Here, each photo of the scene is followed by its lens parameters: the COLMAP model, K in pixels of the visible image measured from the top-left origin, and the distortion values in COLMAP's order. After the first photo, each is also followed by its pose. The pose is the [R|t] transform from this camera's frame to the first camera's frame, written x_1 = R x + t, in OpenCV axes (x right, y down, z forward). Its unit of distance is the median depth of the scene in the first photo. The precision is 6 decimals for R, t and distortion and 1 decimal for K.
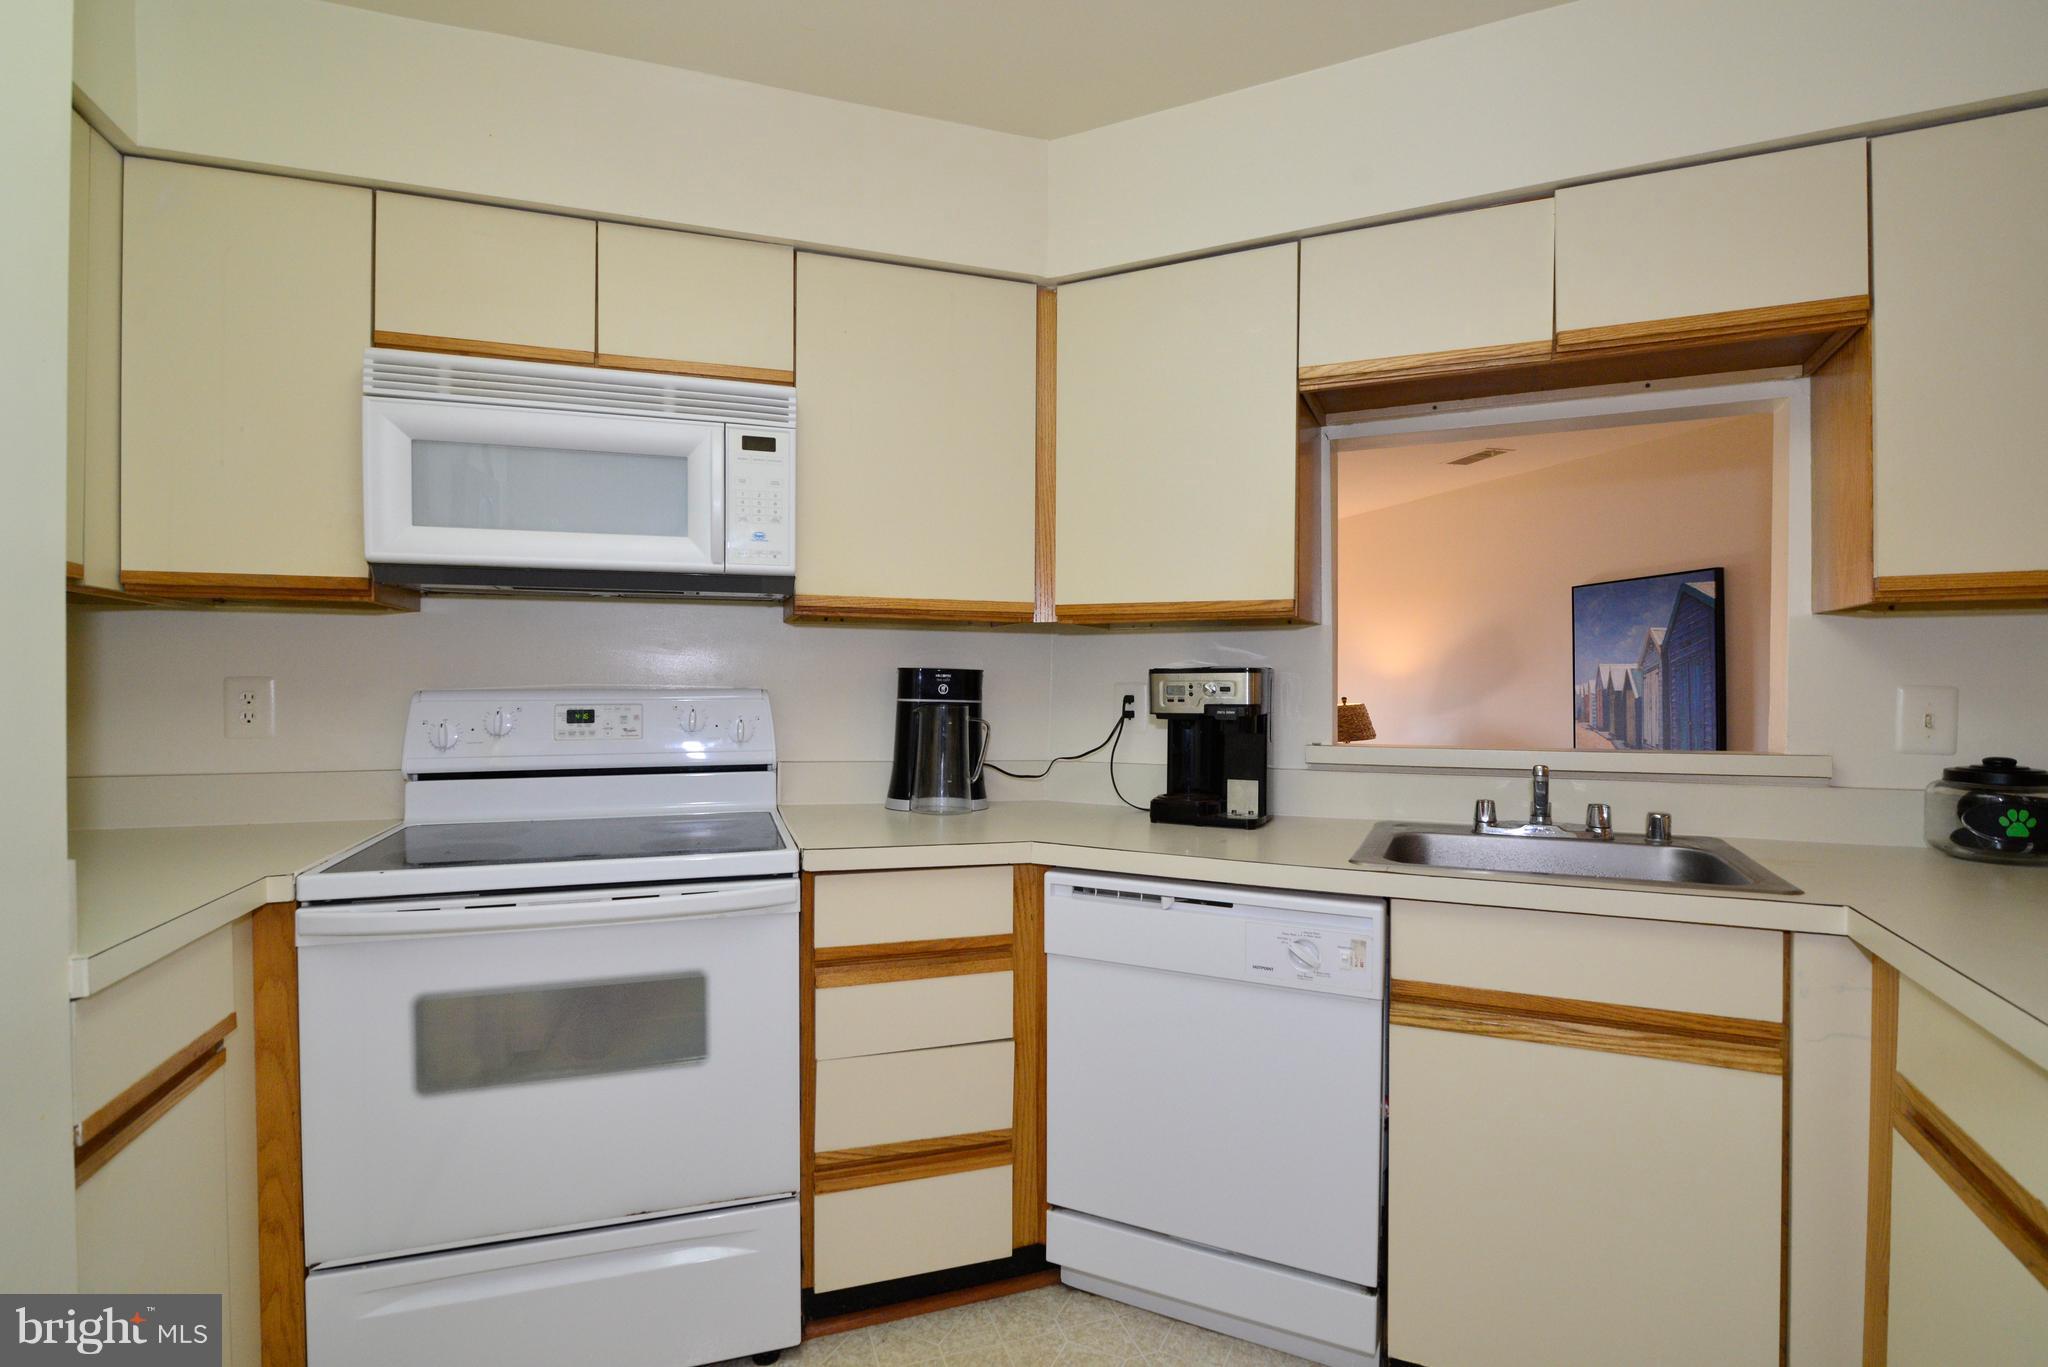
lens RADIAL K [[962.5, 0, 1024.0], [0, 962.5, 683.5], [0, 0, 1]] dist [-0.013455, -0.000066]
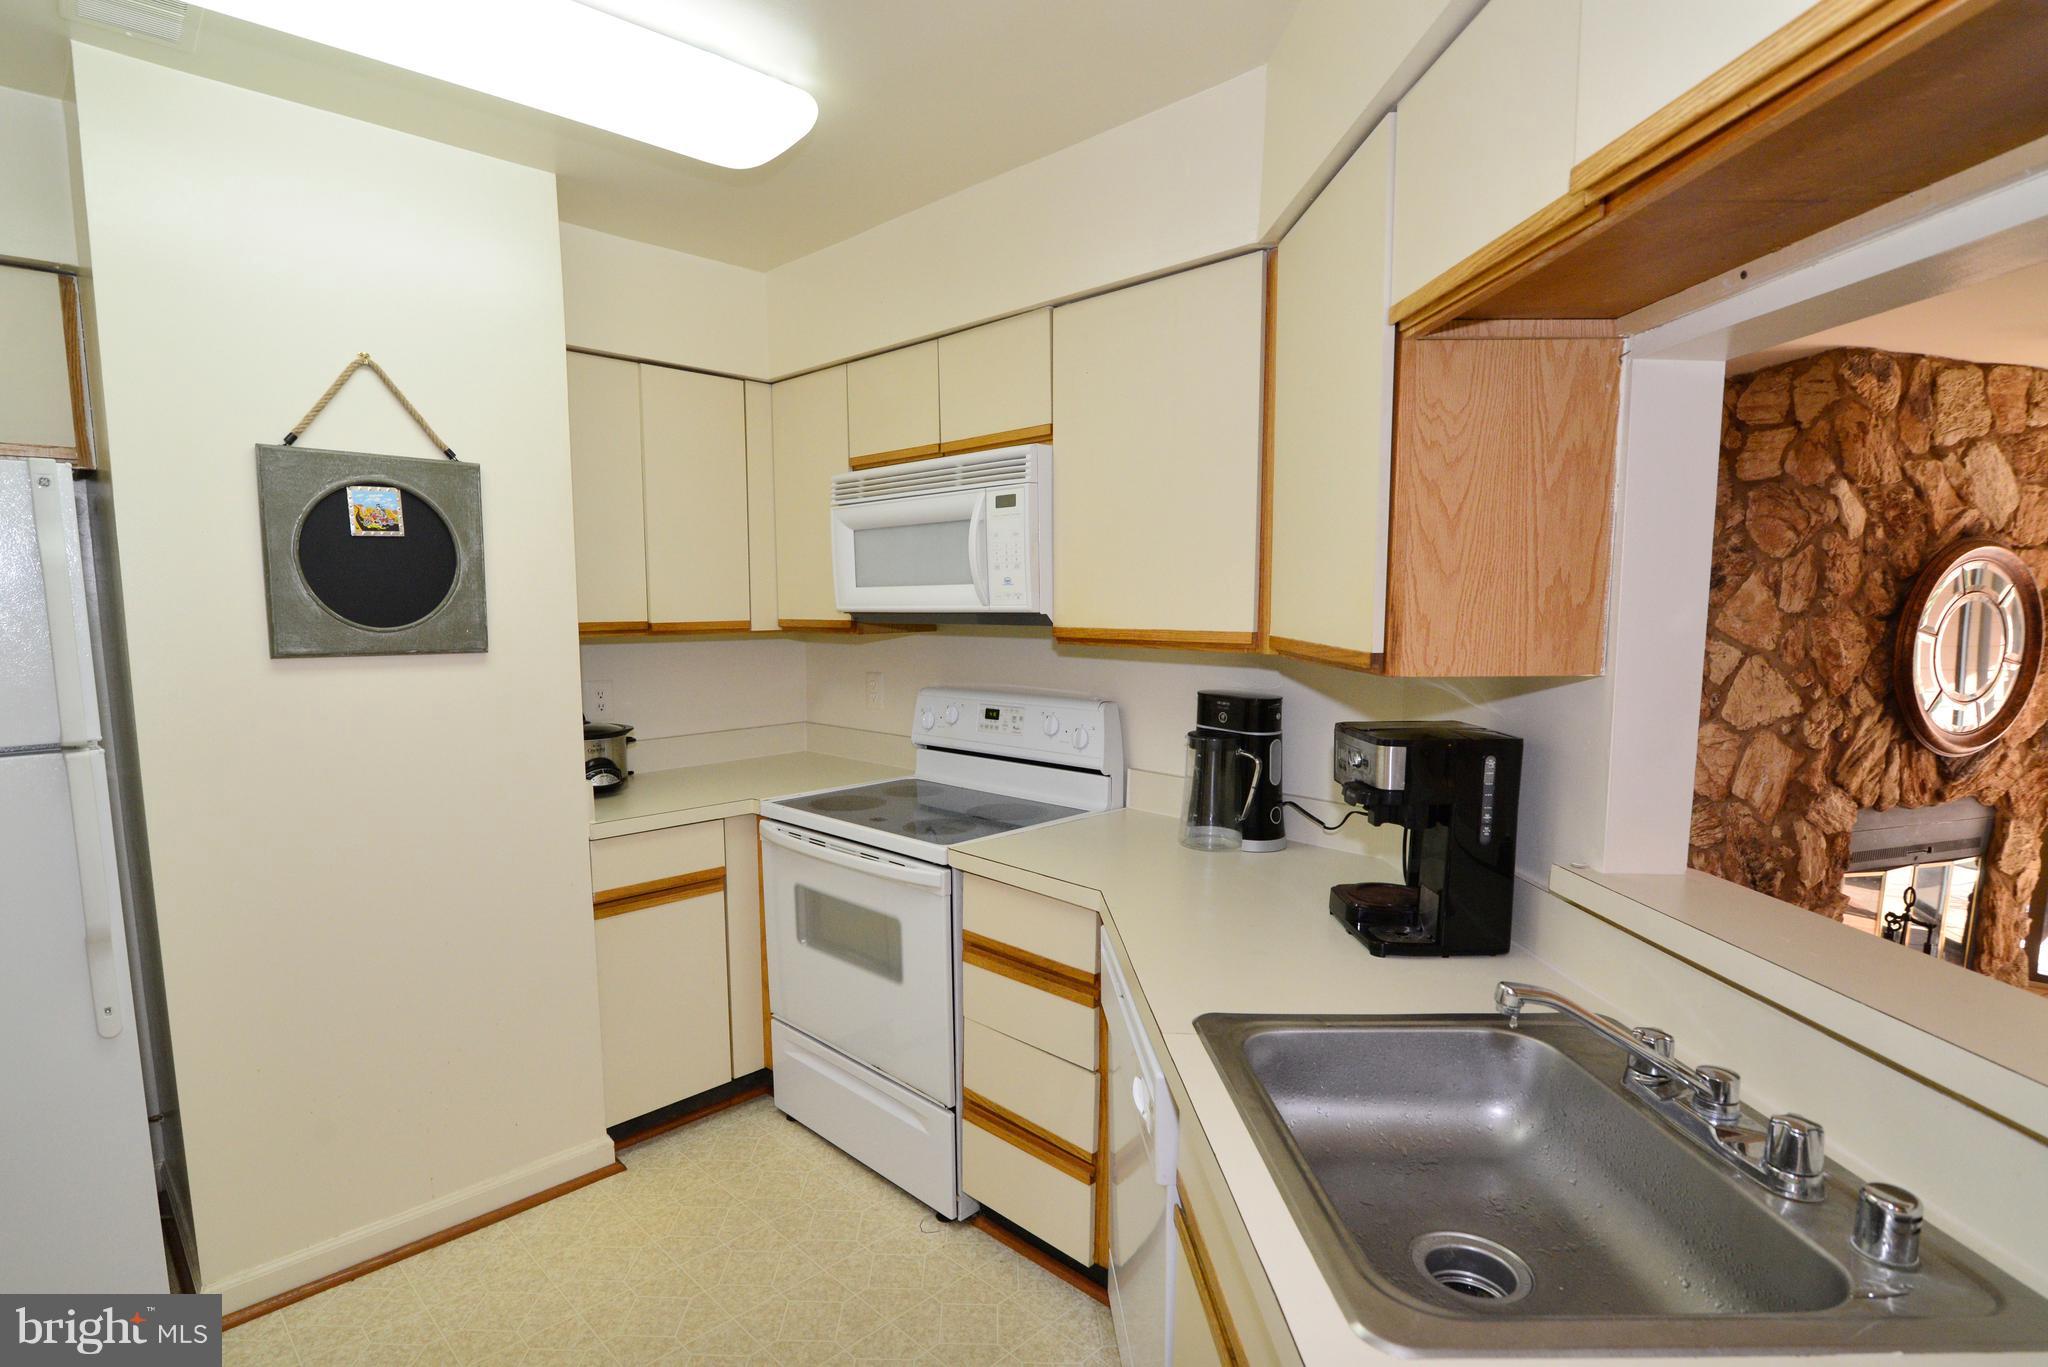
lens RADIAL K [[1020.6, 0, 1023.9], [0, 1020.6, 725.3], [0, 0, 1]] dist [-0.001039, -0.000175]
pose [[0.439125, 0.109304, -0.891752, 0.882901], [0.002772, 0.992402, 0.123005, -0.134236], [0.898422, -0.056486, 0.435486, 0.472930]]
